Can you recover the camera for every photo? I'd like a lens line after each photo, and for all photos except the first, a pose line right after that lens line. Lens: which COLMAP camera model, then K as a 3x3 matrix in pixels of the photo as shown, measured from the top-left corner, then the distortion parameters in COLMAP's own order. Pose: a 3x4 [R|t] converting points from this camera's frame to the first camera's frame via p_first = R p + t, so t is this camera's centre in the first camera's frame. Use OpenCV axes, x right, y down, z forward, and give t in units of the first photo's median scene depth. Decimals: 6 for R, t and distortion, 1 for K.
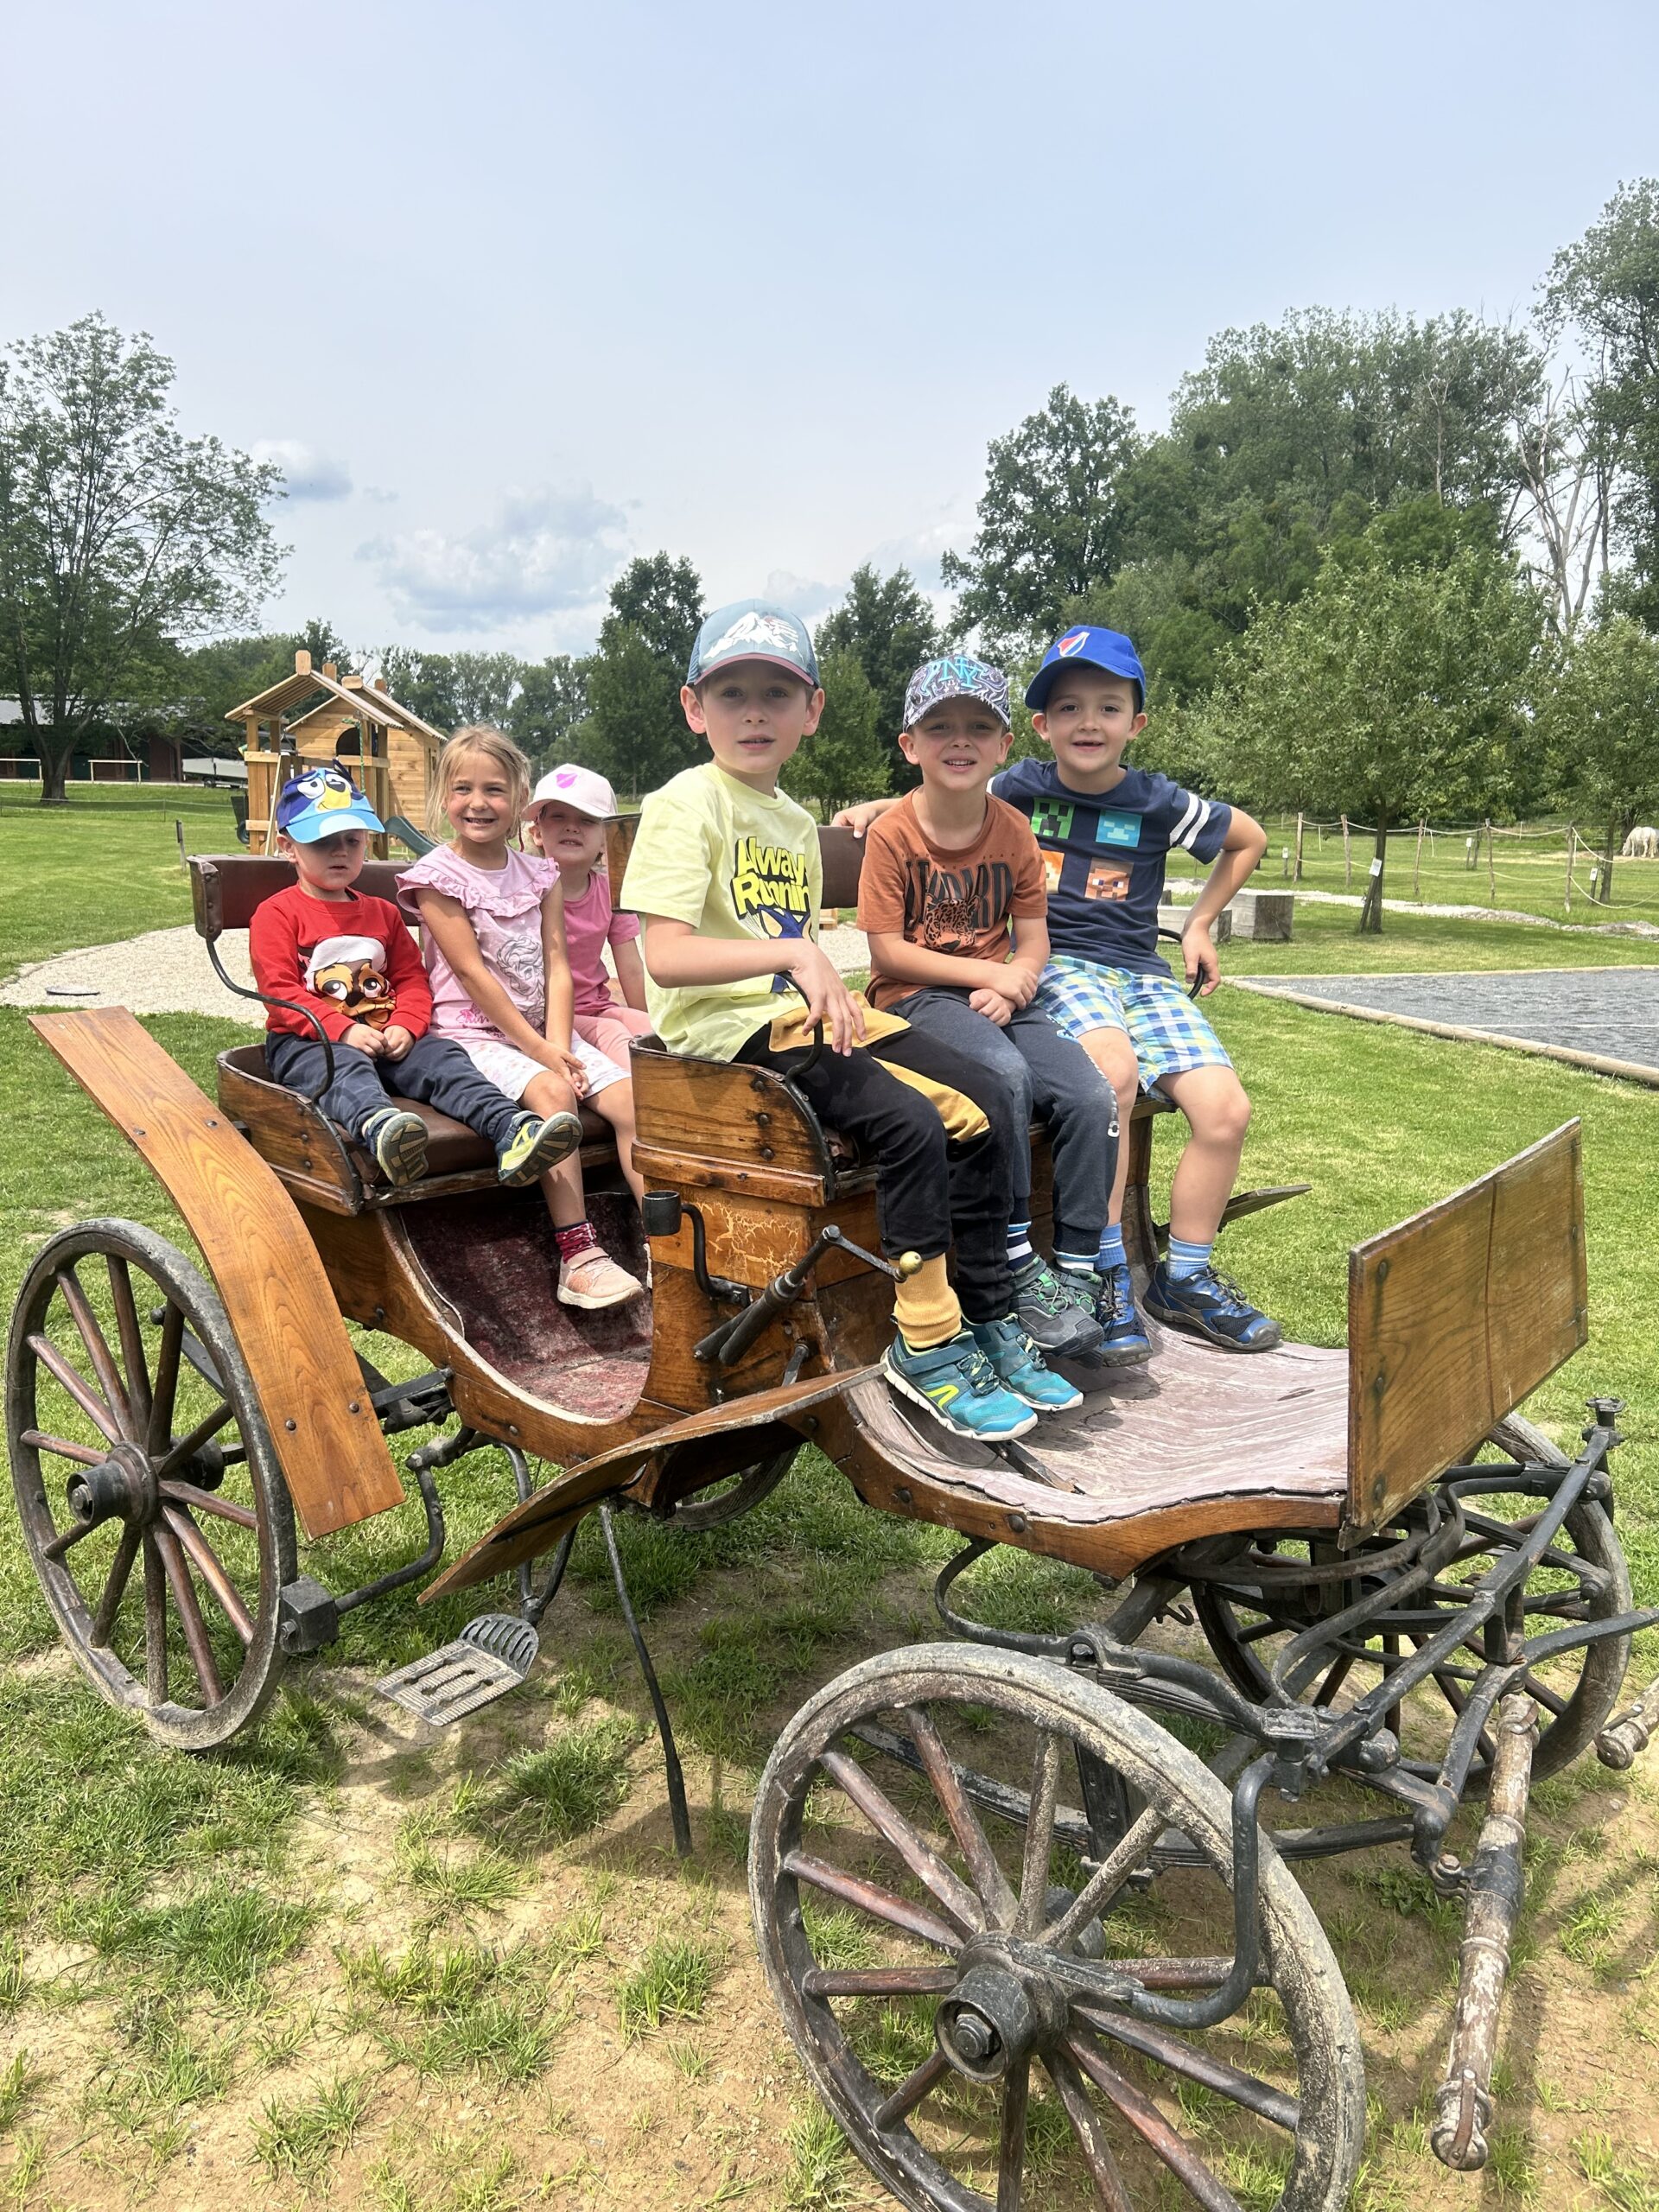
lens RADIAL K [[1700.3, 0, 833.1], [0, 1700.3, 1086.2], [0, 0, 1]] dist [-0.003208, -0.007079]
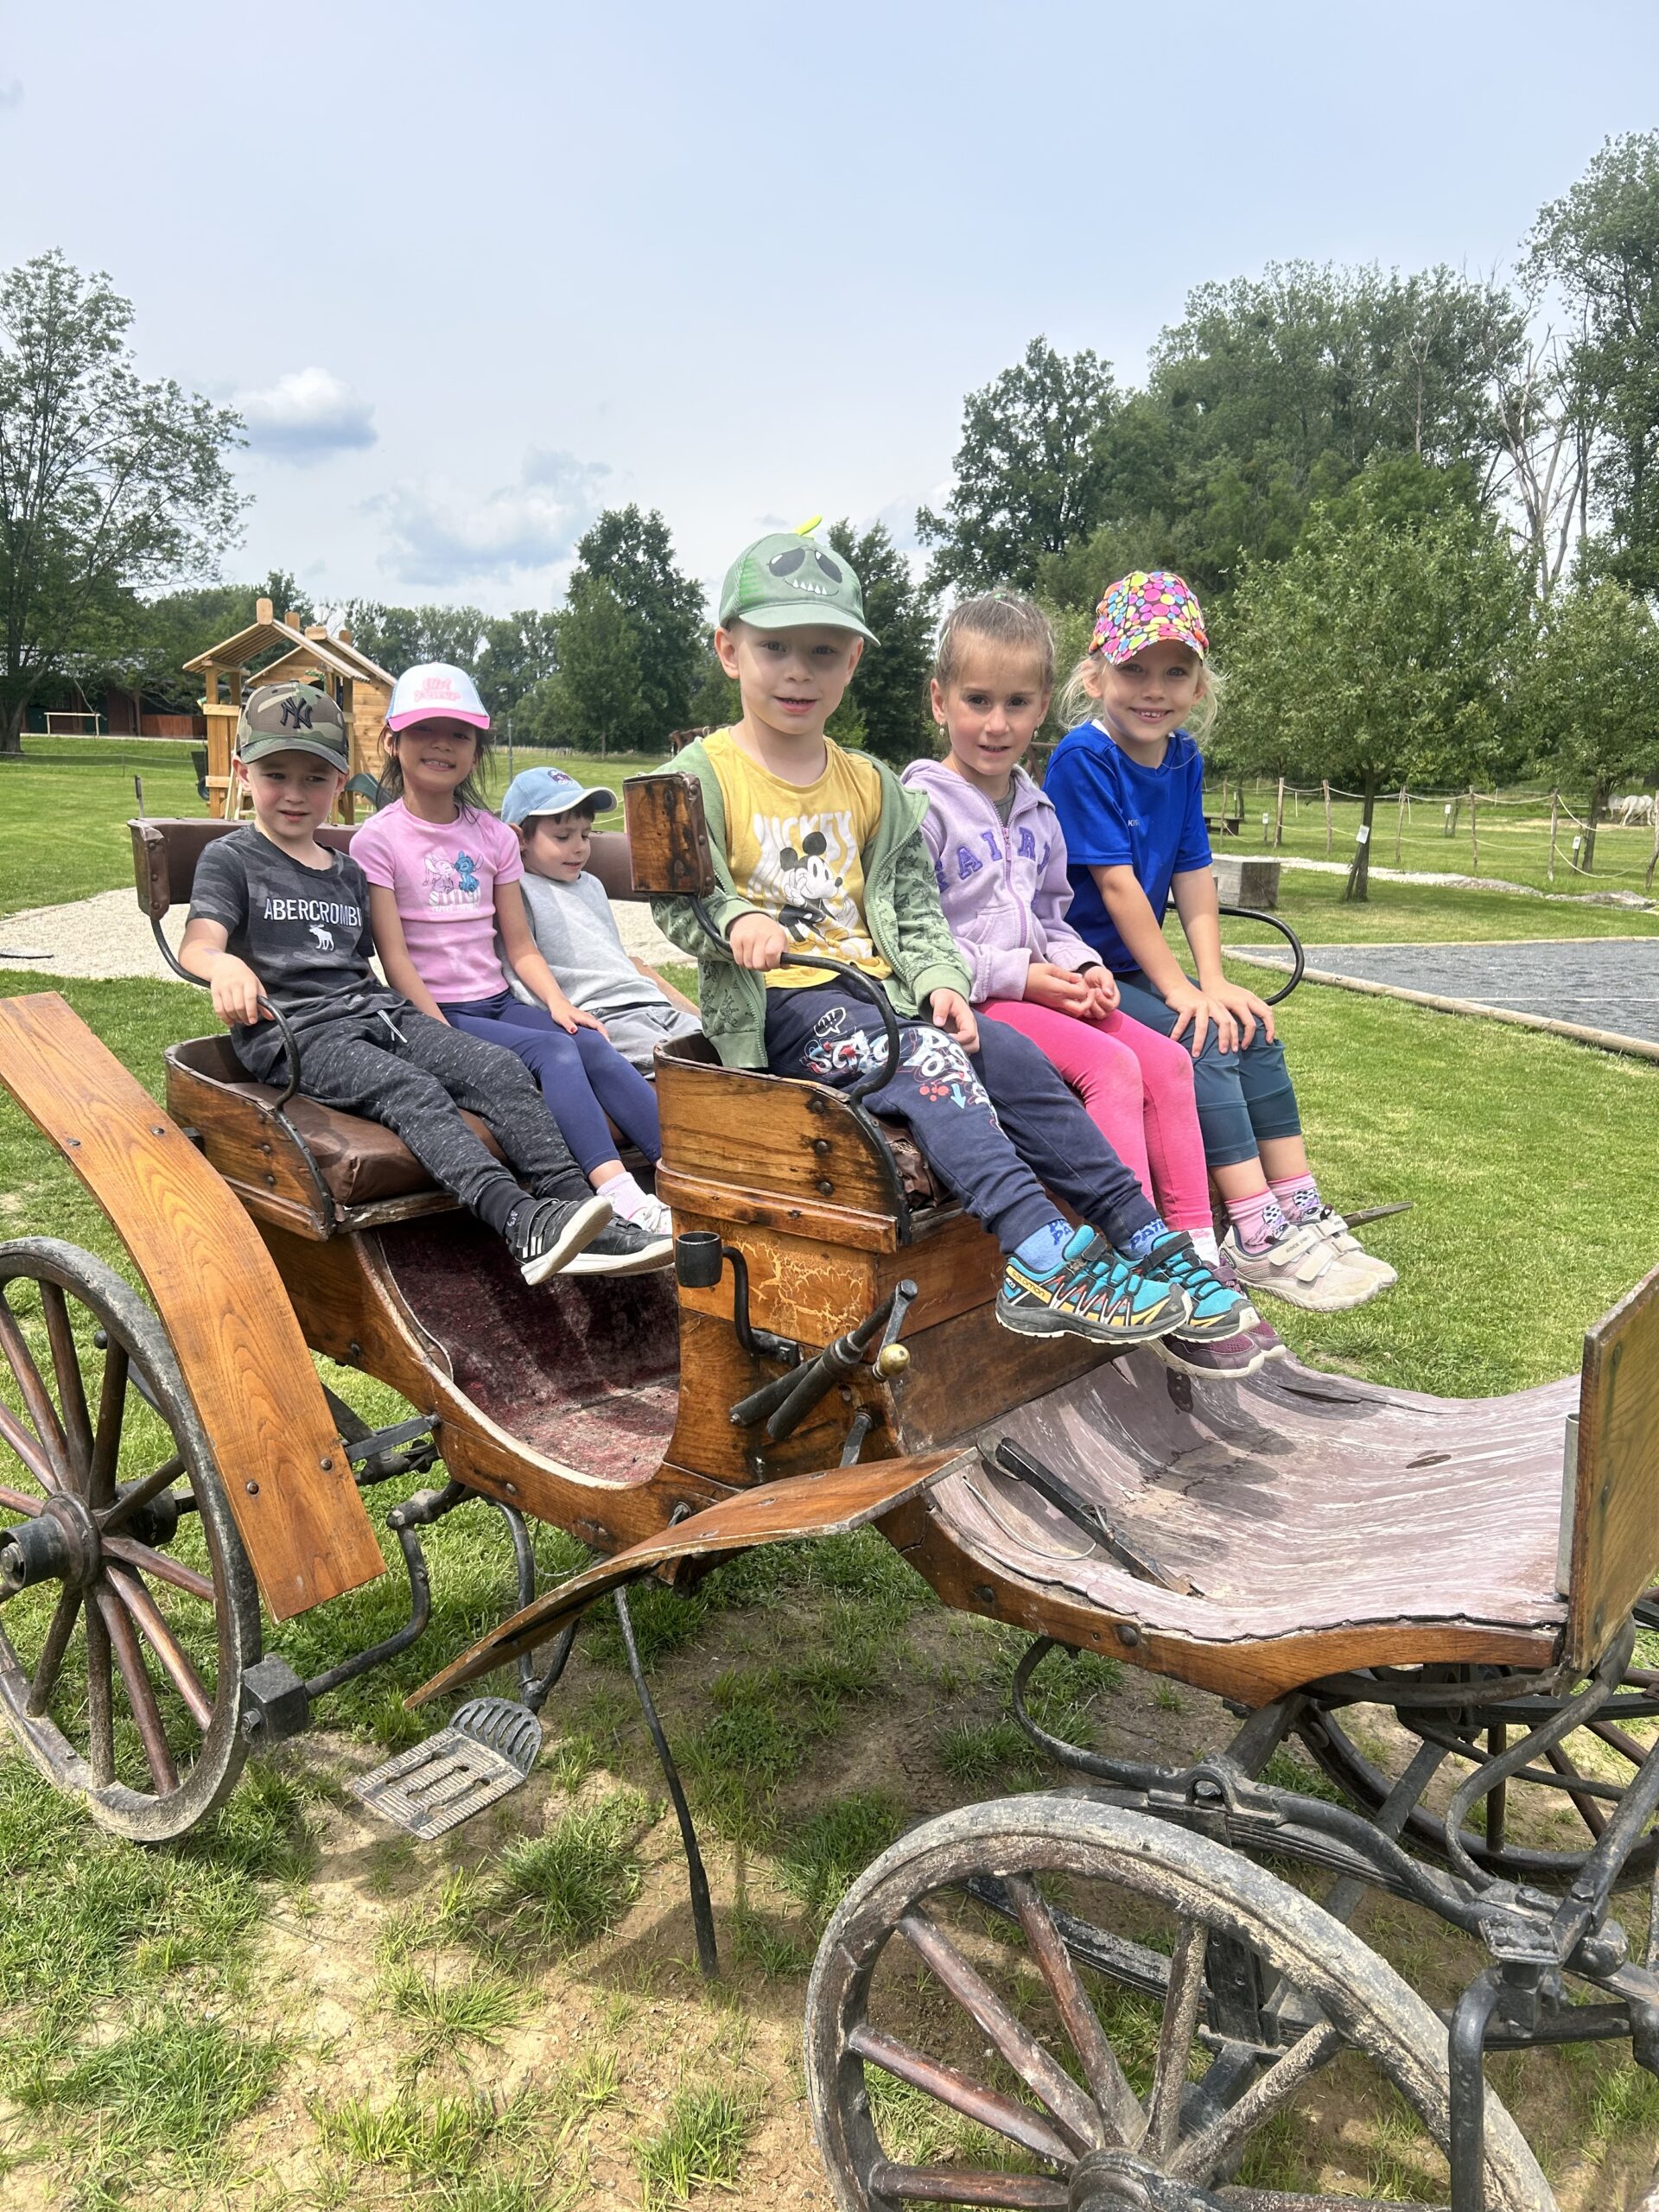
lens RADIAL K [[1702.1, 0, 829.5], [0, 1702.1, 1106.0], [0, 0, 1]] dist [-0.008515, 0.001658]
pose [[0.999839, 0.005216, 0.017176, -0.037764], [-0.005790, 0.999419, 0.033583, -0.020651], [-0.016991, -0.033677, 0.999288, 0.124595]]
